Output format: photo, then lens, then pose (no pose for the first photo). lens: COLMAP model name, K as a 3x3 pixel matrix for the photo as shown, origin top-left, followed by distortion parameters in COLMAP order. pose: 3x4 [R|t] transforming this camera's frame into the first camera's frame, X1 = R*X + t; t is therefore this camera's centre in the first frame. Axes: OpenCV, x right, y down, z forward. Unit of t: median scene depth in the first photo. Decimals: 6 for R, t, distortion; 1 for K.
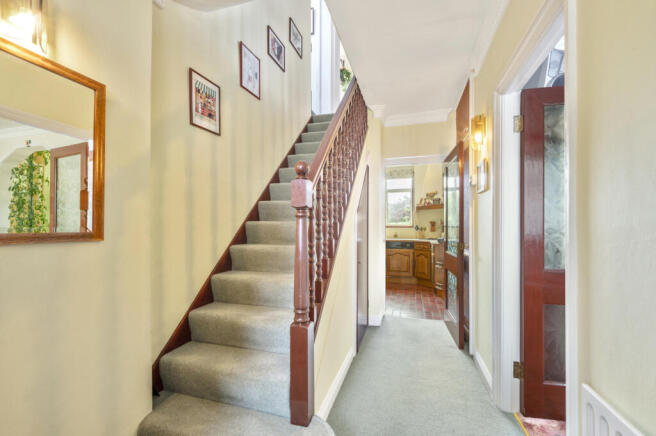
lens RADIAL K [[282.3, 0, 328.0], [0, 282.3, 218.0], [0, 0, 1]] dist [0.000943, 0.000027]
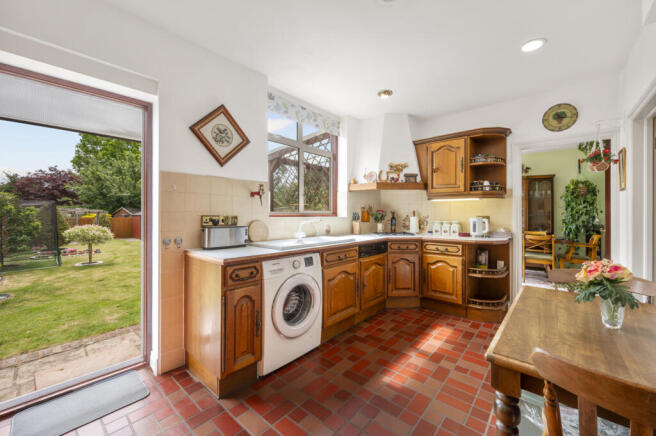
lens RADIAL K [[258.2, 0, 328.4], [0, 258.2, 211.9], [0, 0, 1]] dist [0.000304, 0.000023]
pose [[0.372688, 0.011230, 0.927889, -0.265457], [-0.012489, 0.999897, -0.007086, 0.030414], [-0.927873, -0.008948, 0.372790, 0.915778]]
